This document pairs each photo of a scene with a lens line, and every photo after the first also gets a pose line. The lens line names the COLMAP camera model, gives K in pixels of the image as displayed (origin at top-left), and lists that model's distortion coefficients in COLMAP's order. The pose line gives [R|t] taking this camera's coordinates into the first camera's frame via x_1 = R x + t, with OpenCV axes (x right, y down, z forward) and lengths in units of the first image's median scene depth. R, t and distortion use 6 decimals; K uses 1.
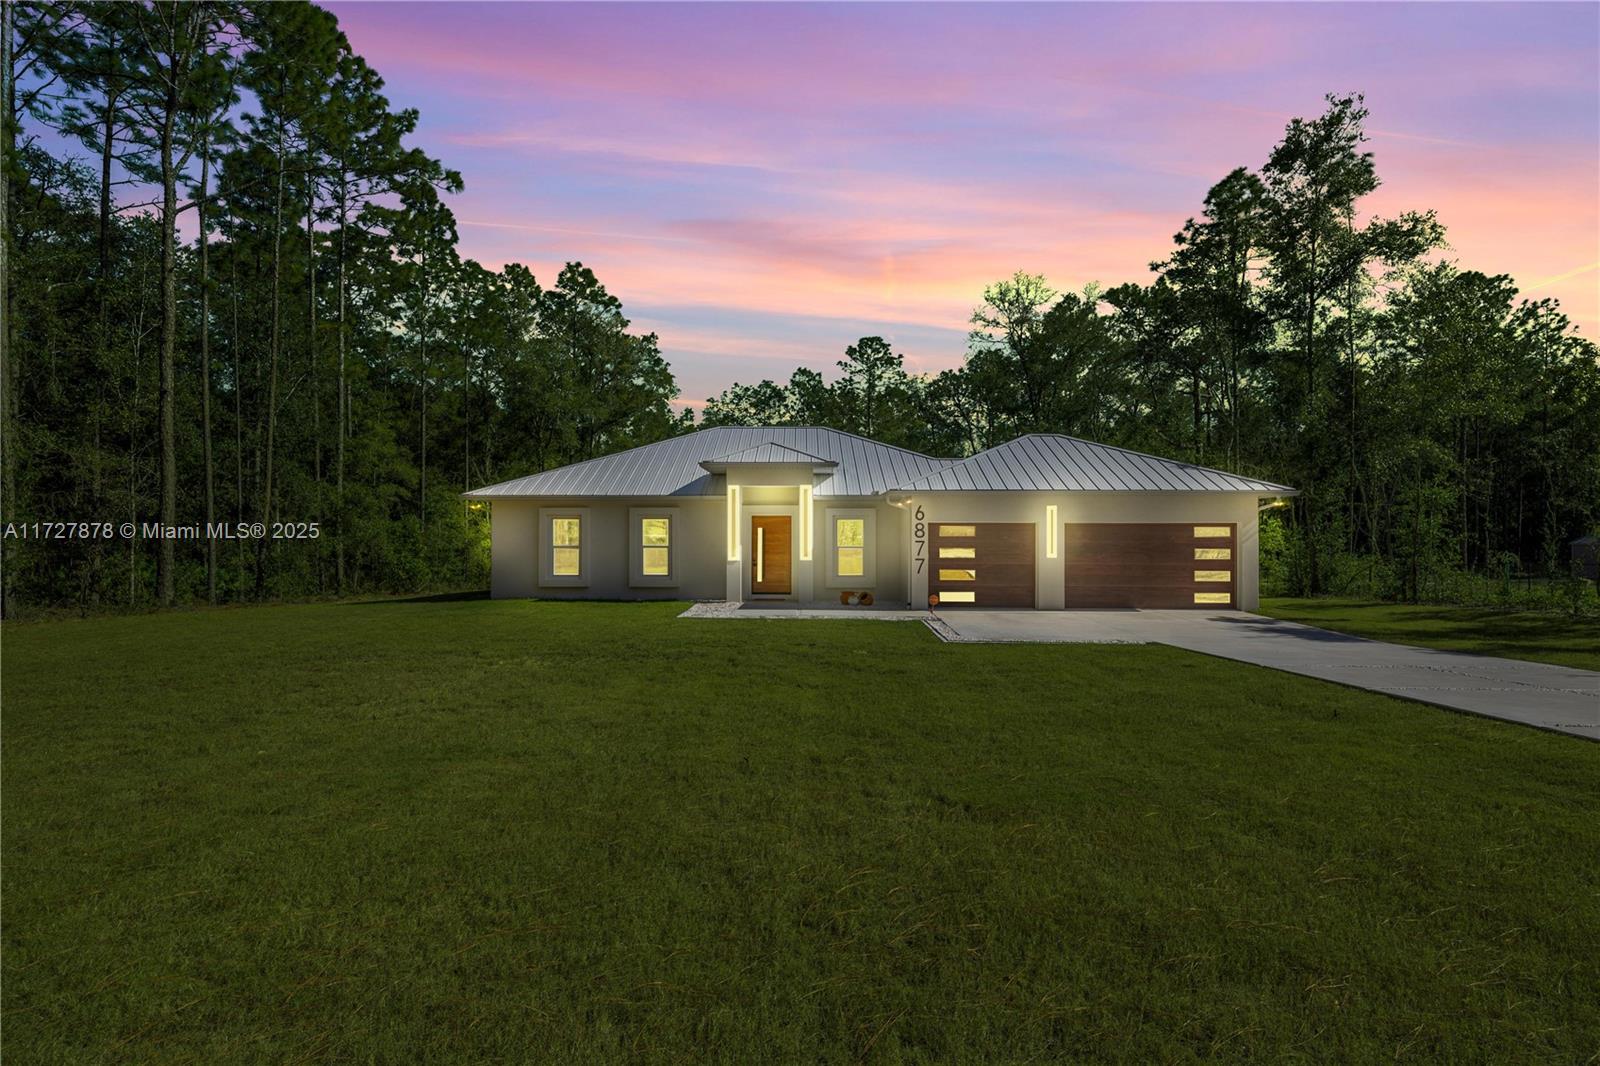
lens RADIAL K [[859.3, 0, 800.0], [0, 859.3, 533.0], [0, 0, 1]] dist [0.000343, -0.000739]
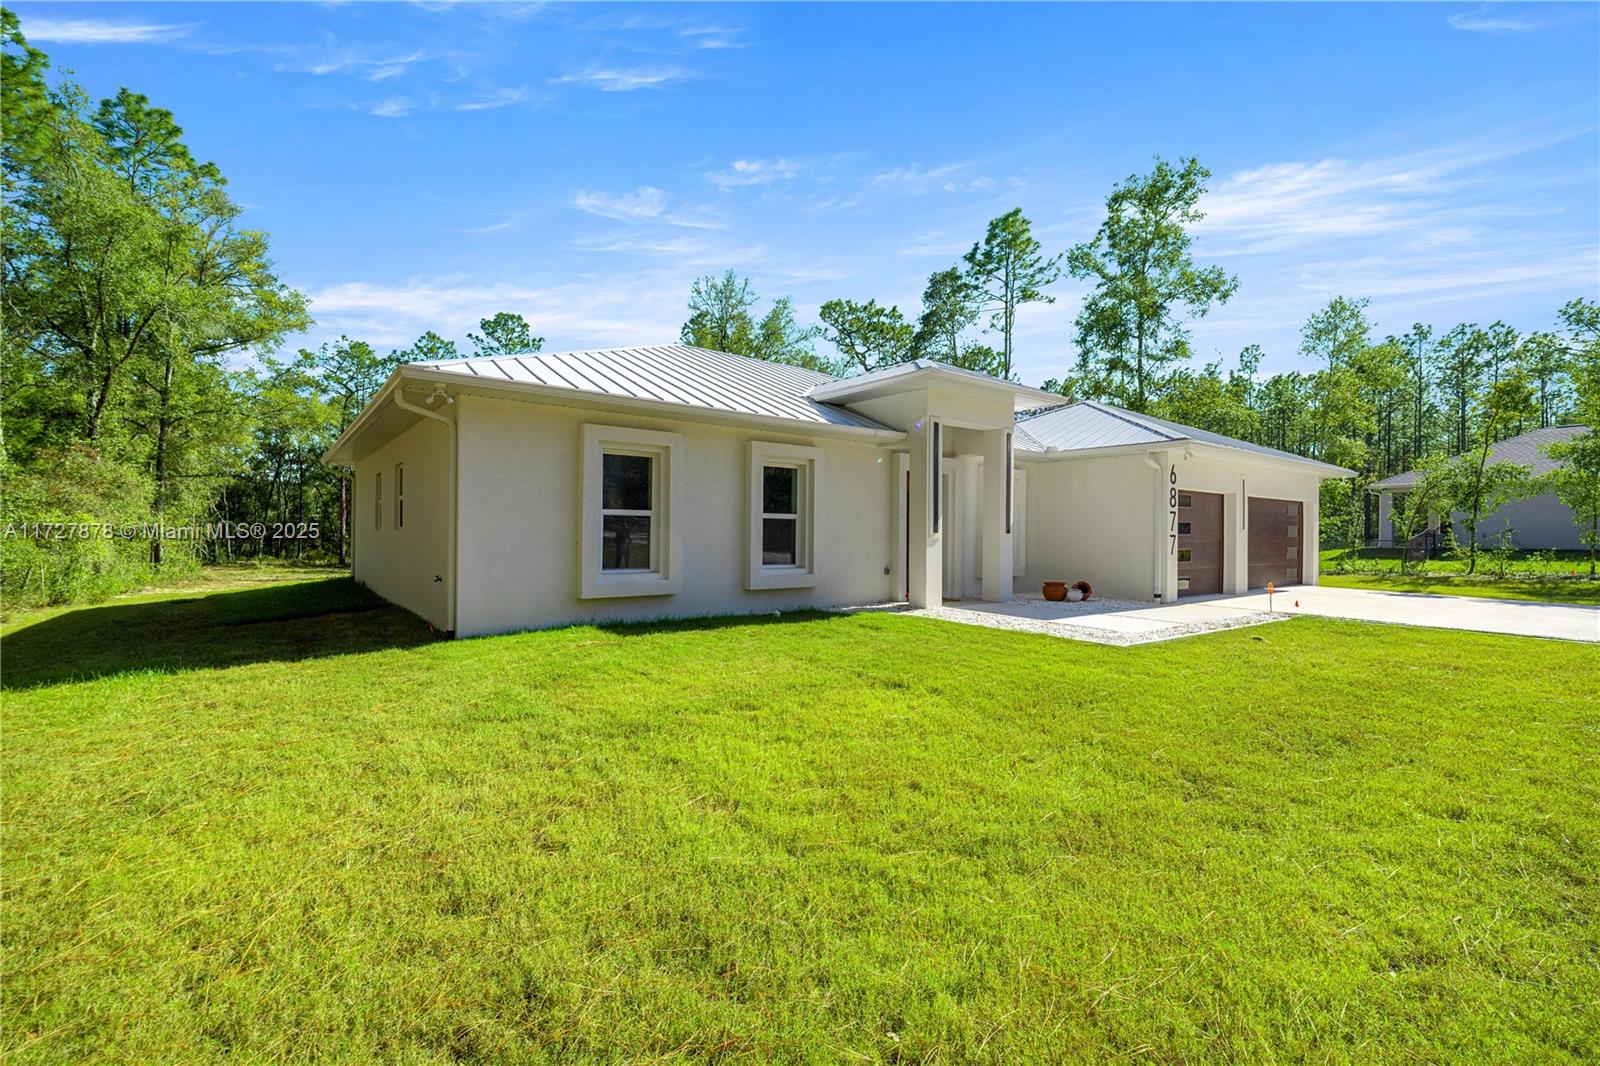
lens RADIAL K [[684.0, 0, 800.0], [0, 684.0, 533.0], [0, 0, 1]] dist [0.000623, 0.000046]
pose [[0.784589, 0.004227, 0.620002, -0.222312], [-0.009728, 0.999938, 0.005494, 0.012593], [-0.619940, -0.010342, 0.784581, 0.333409]]
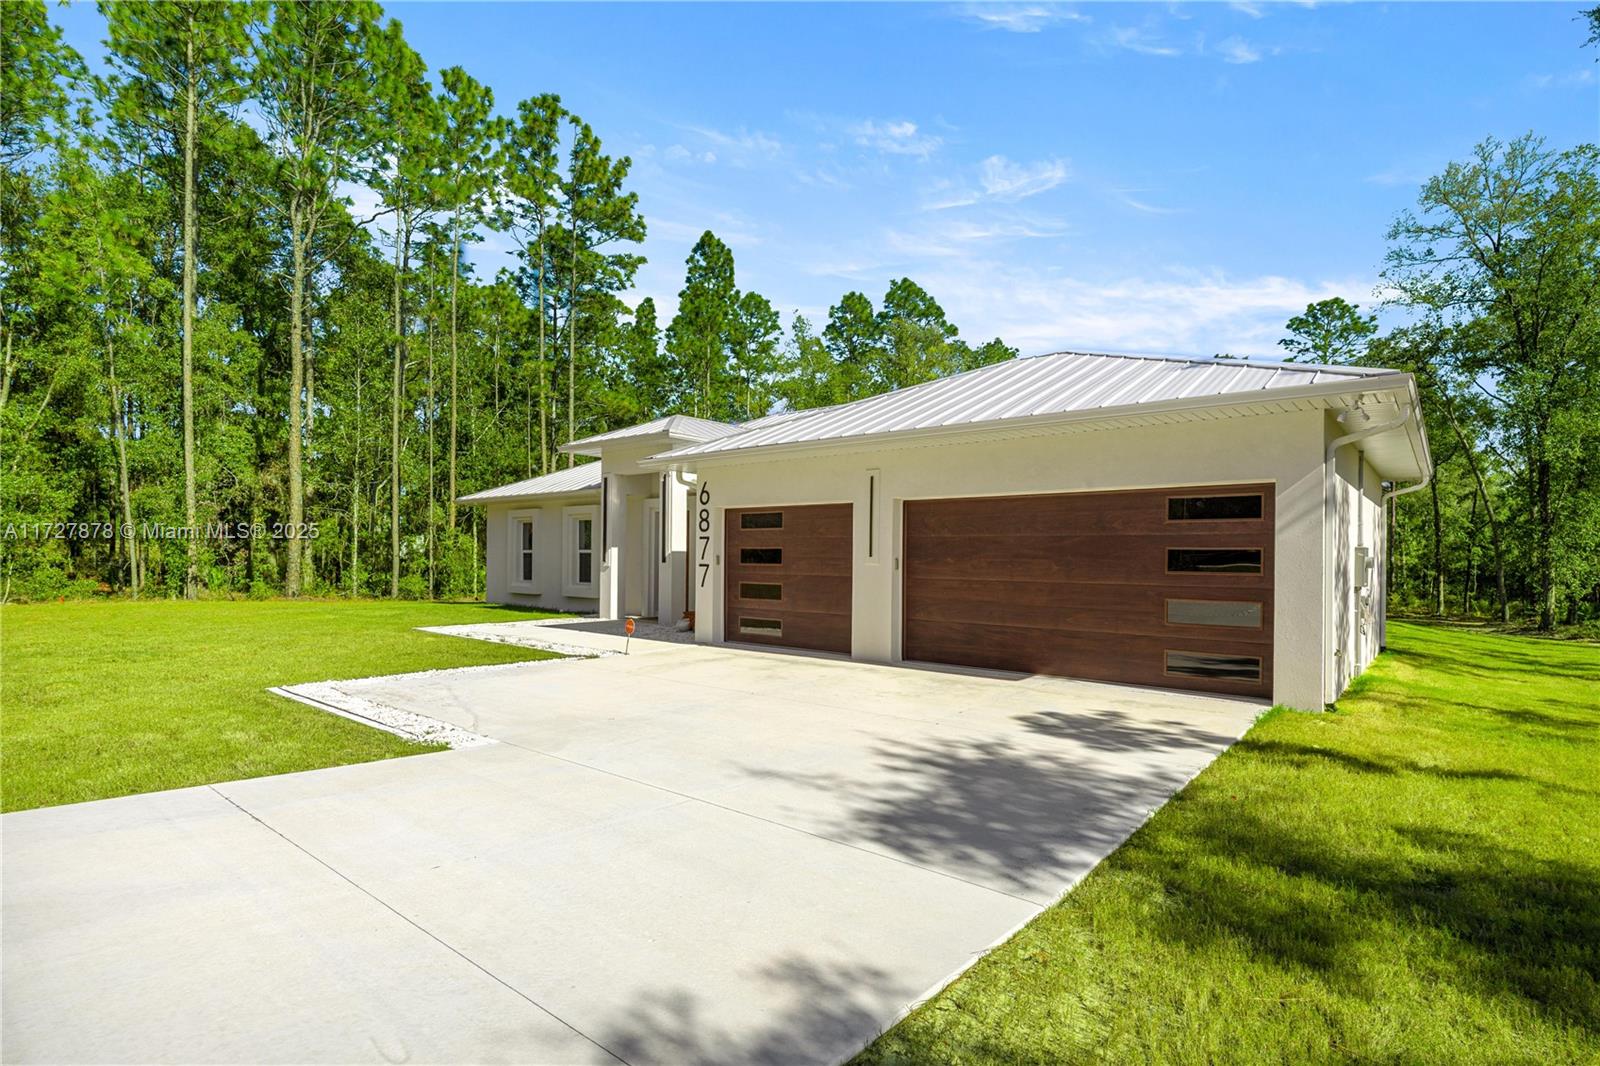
lens RADIAL K [[785.8, 0, 796.9], [0, 785.8, 558.7], [0, 0, 1]] dist [0.002076, -0.000822]
pose [[0.780219, 0.005420, -0.625483, 0.257263], [-0.008205, 0.999965, -0.001569, 0.011841], [0.625452, 0.006356, 0.780237, 0.264720]]
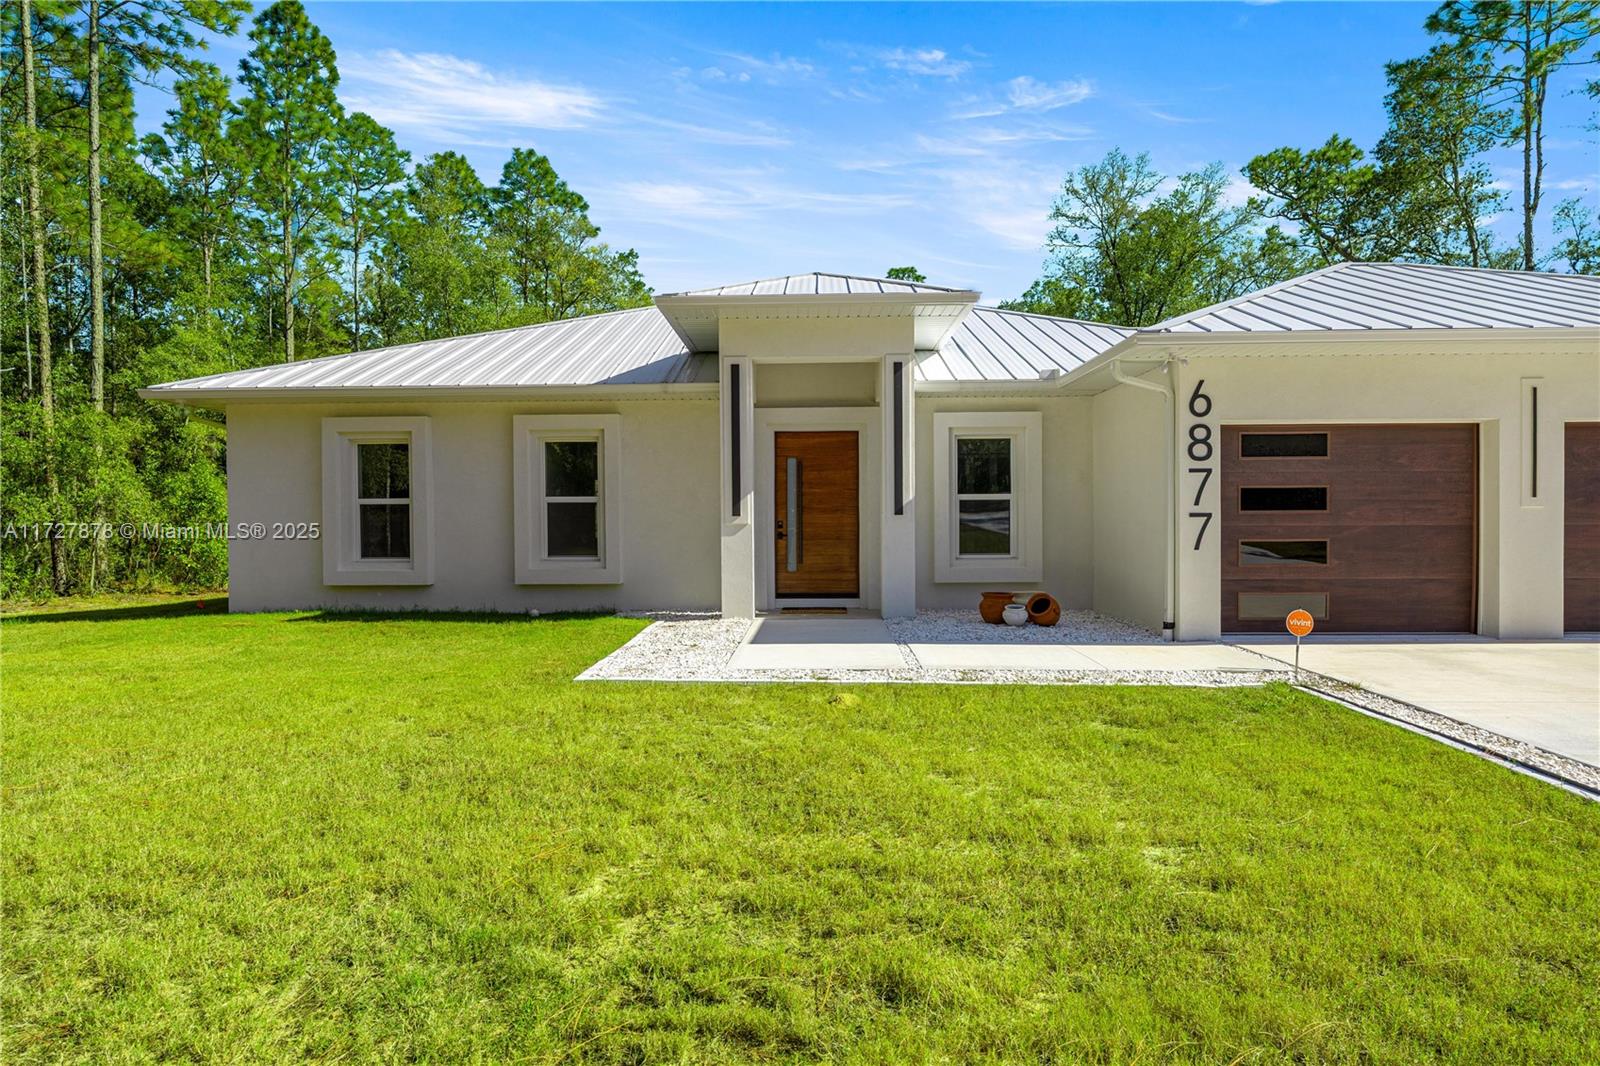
lens RADIAL K [[869.3, 0, 800.0], [0, 869.3, 533.0], [0, 0, 1]] dist [-0.004314, -0.000654]
pose [[0.999949, -0.008304, -0.005817, -0.020616], [0.008424, 0.999746, 0.020925, 0.013198], [0.005642, -0.020973, 0.999764, 0.270144]]
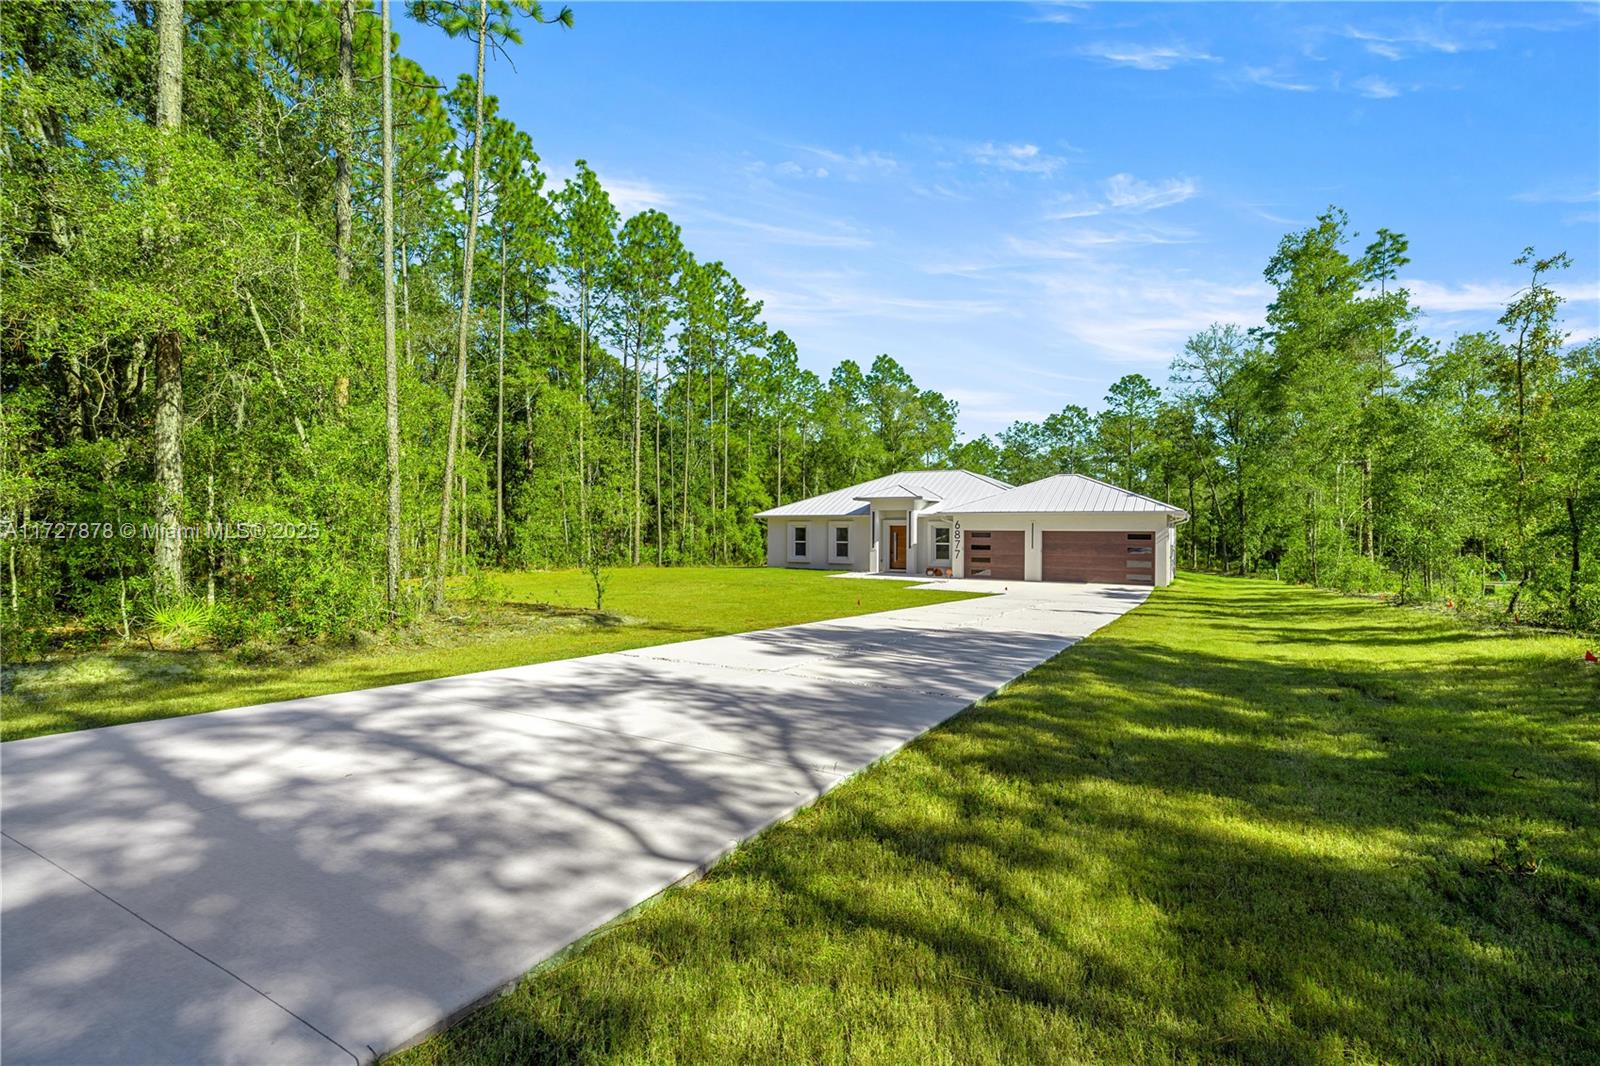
lens RADIAL K [[714.9, 0, 800.0], [0, 714.9, 533.0], [0, 0, 1]] dist [0.002913, 0.000148]
pose [[0.879521, 0.004648, -0.475838, 0.255551], [-0.003797, 0.999989, 0.002749, -0.004143], [0.475845, -0.000611, 0.879529, -0.216272]]
